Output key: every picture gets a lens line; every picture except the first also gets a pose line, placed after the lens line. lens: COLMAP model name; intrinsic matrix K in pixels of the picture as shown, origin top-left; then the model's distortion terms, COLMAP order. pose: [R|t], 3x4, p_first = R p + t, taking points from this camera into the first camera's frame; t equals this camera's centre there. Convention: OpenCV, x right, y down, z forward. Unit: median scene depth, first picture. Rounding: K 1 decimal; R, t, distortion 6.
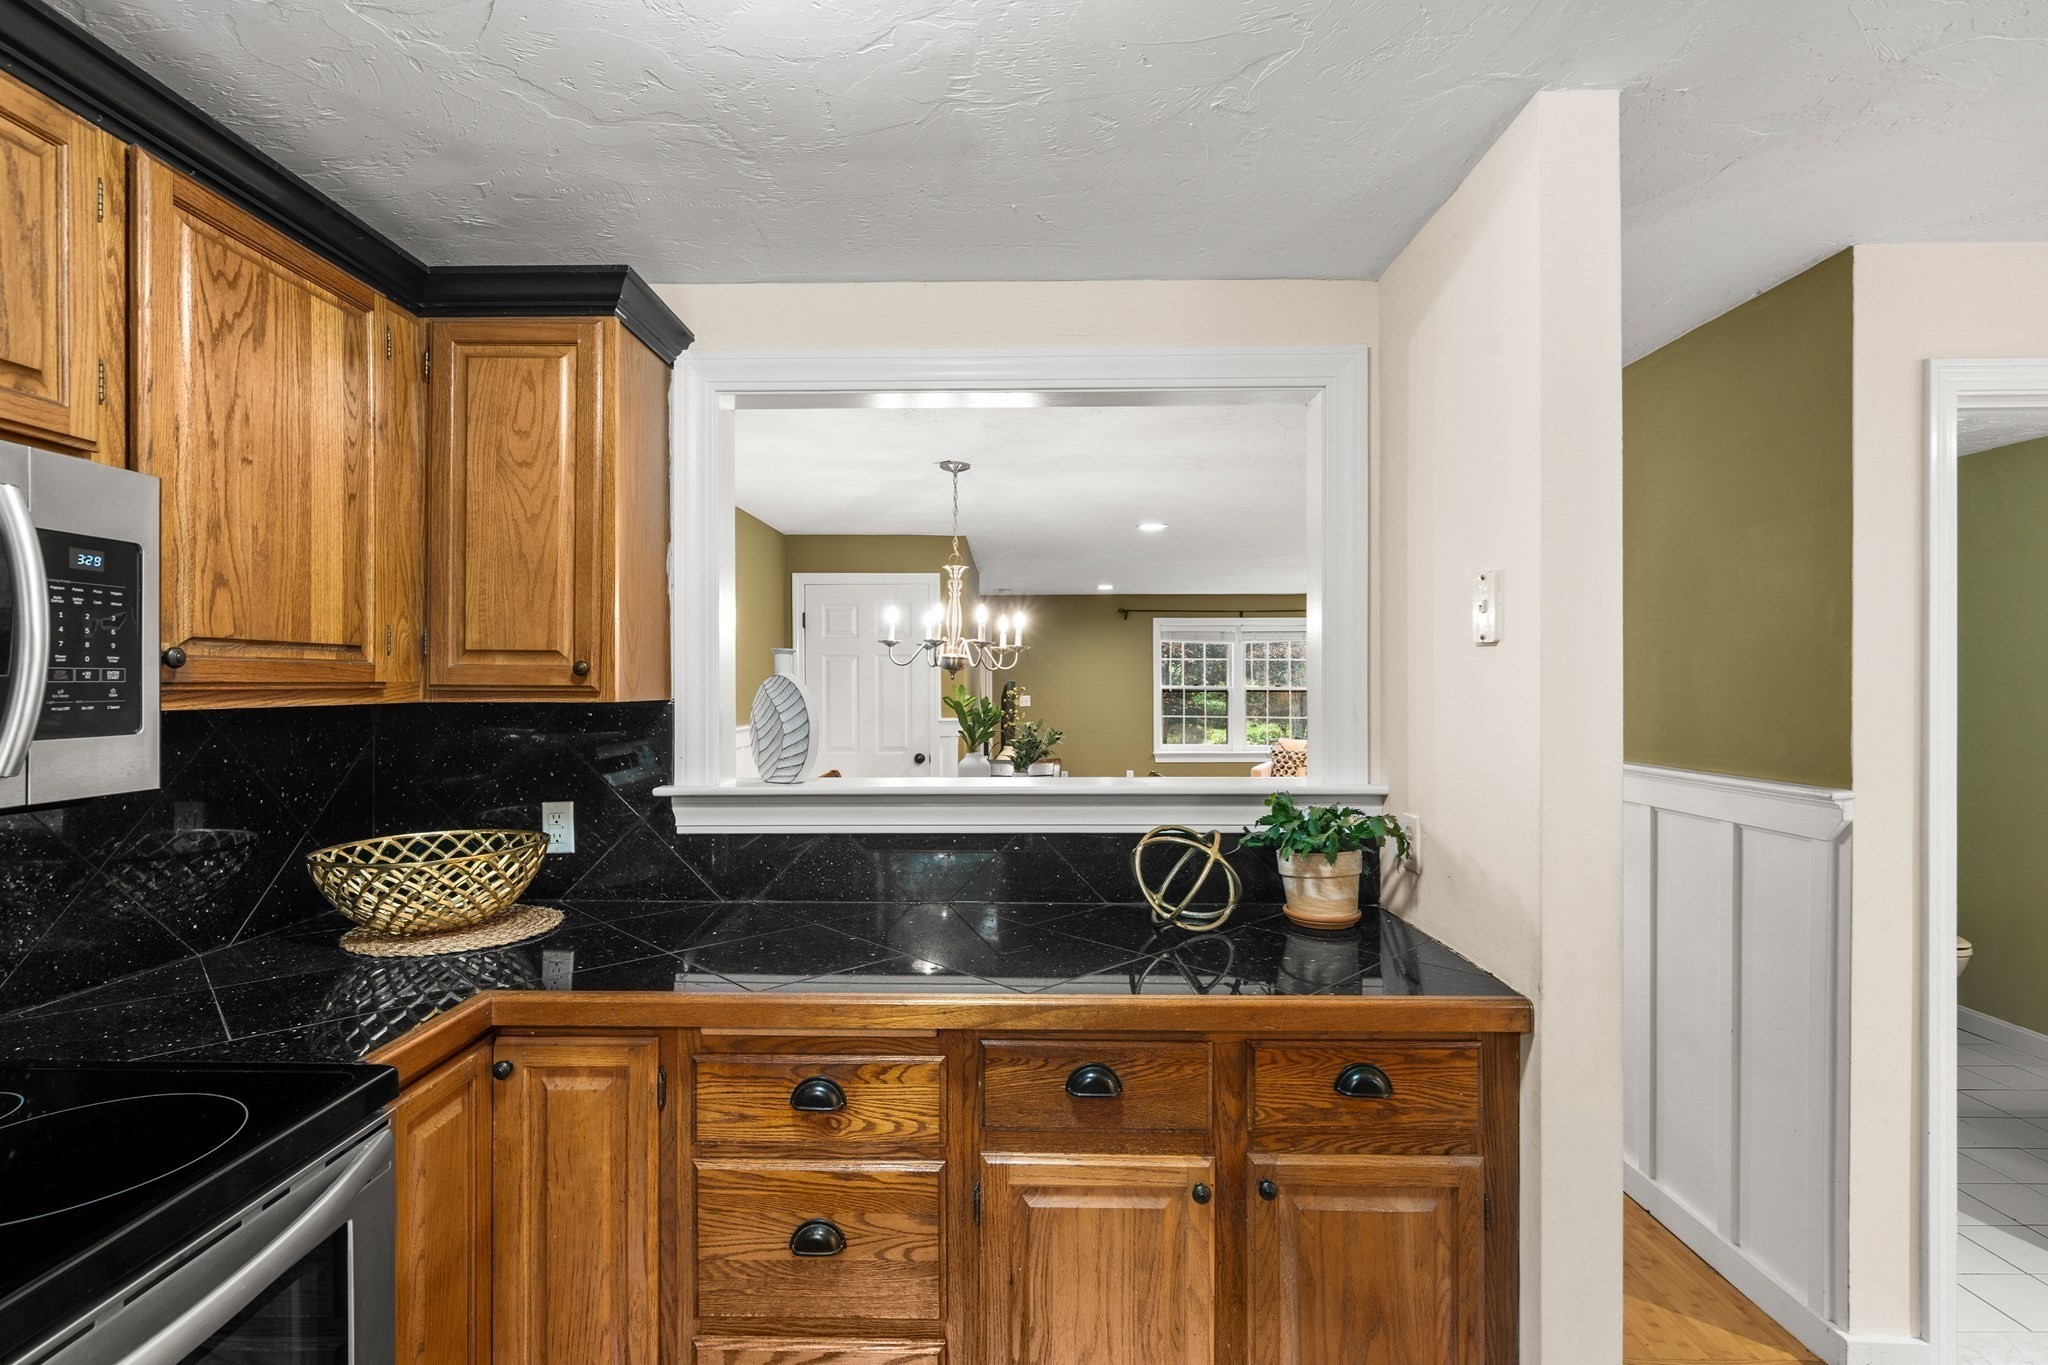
lens RADIAL K [[946.7, 0, 1012.2], [0, 946.7, 681.7], [0, 0, 1]] dist [0.001993, -0.000037]
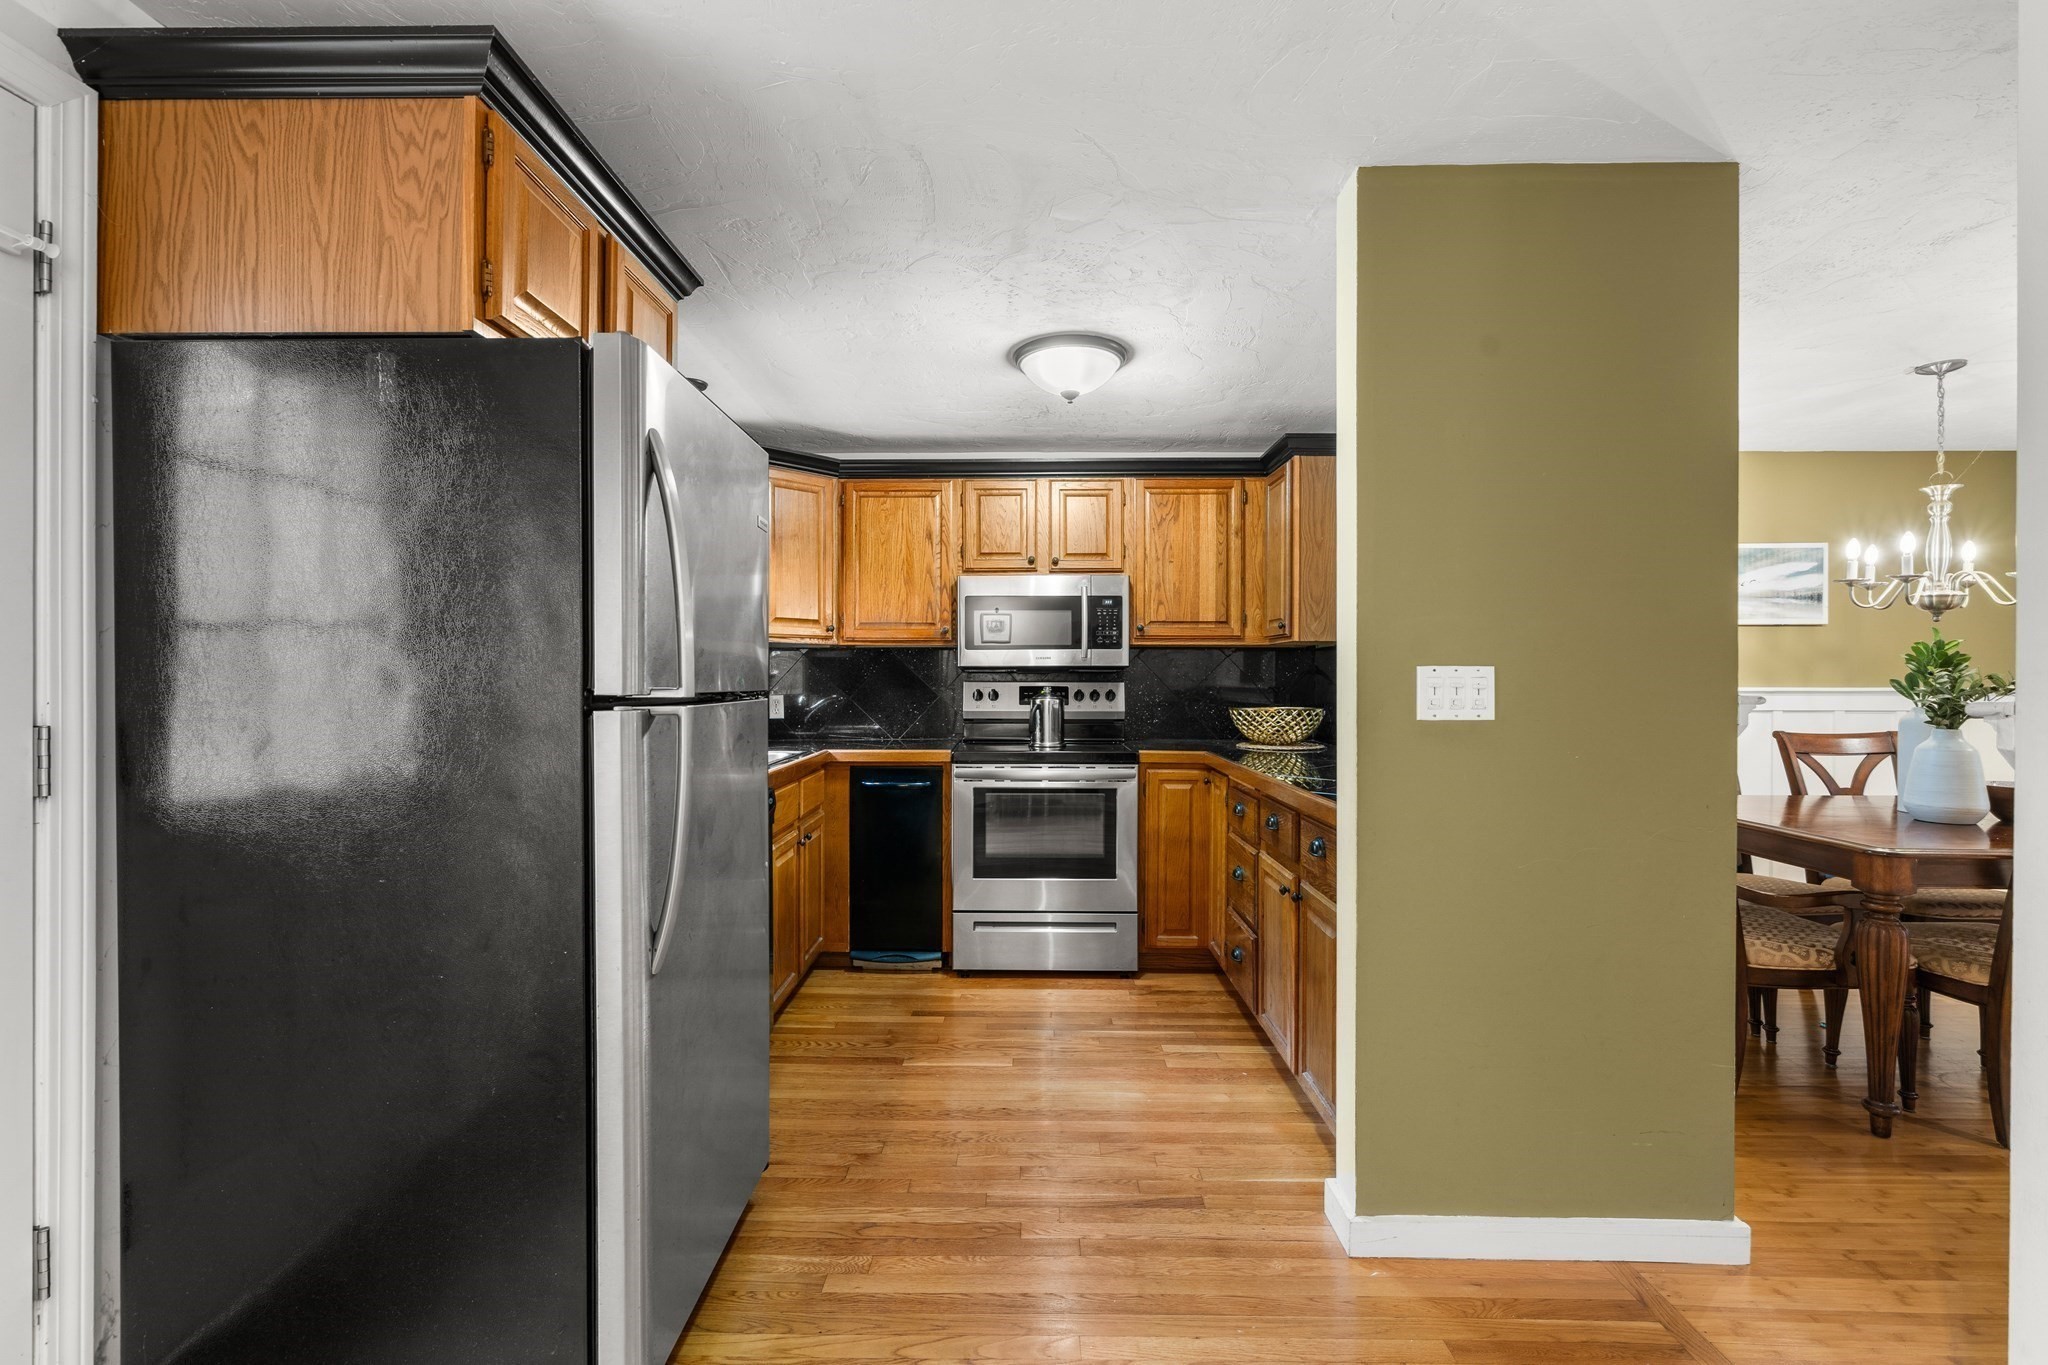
lens RADIAL K [[900.3, 0, 1013.3], [0, 900.3, 686.8], [0, 0, 1]] dist [-0.000654, -0.000479]
pose [[0.009221, 0.007399, -0.999930, 1.904734], [-0.001508, 0.999972, 0.007385, 0.133252], [0.999956, 0.001440, 0.009232, 0.443641]]
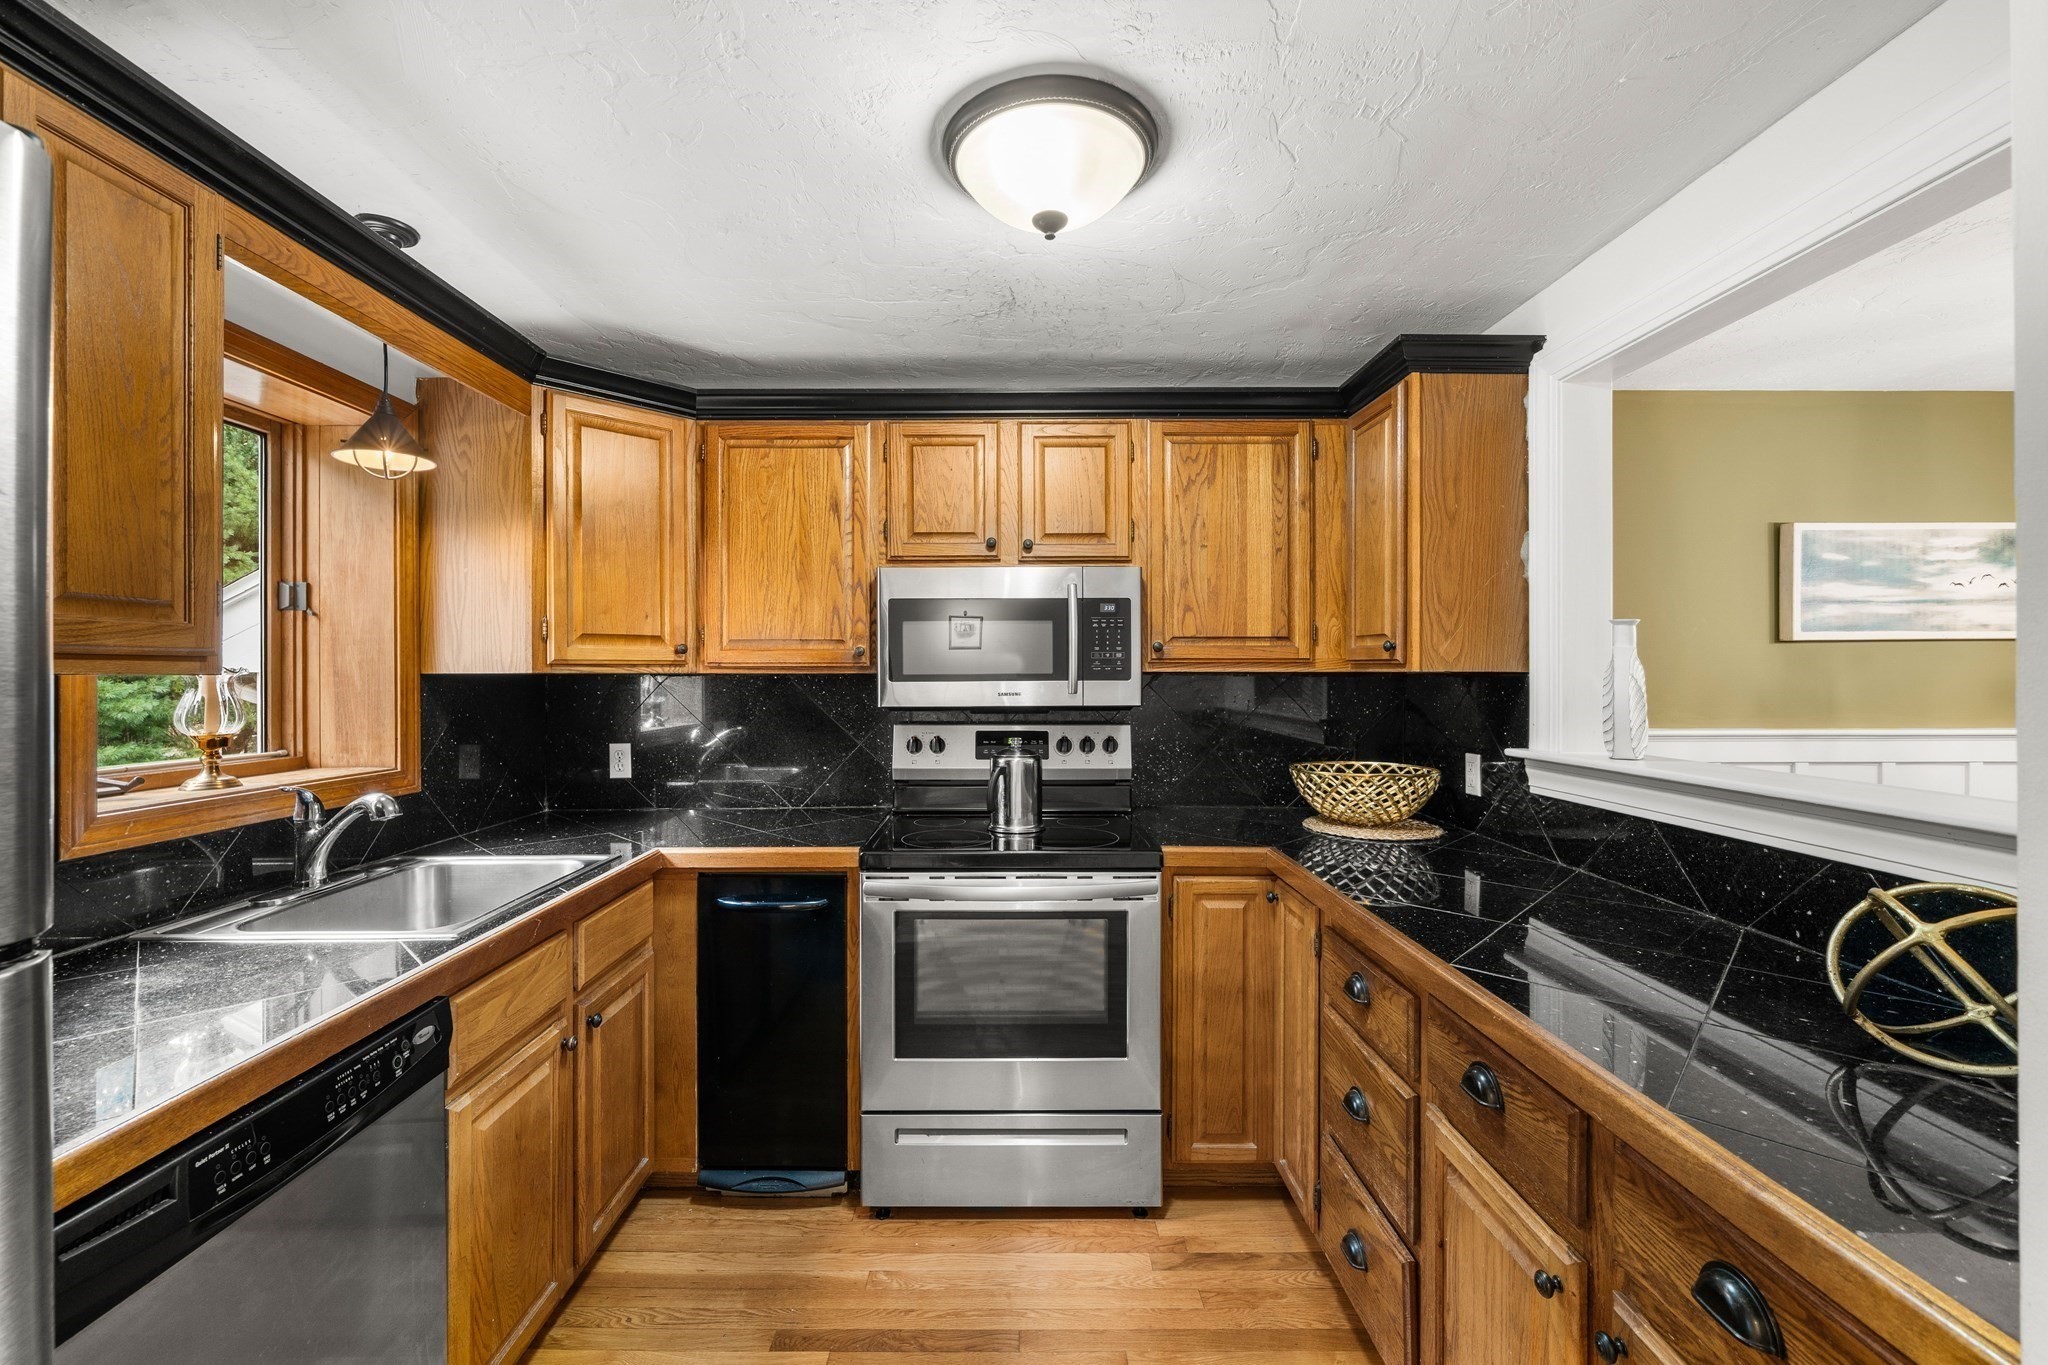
lens RADIAL K [[832.6, 0, 1006.3], [0, 832.6, 674.1], [0, 0, 1]] dist [-0.002776, -0.001589]
pose [[0.021996, 0.004527, -0.999748, 0.857074], [0.000864, 0.999989, 0.004547, 0.023395], [0.999758, -0.000964, 0.021992, 0.514619]]
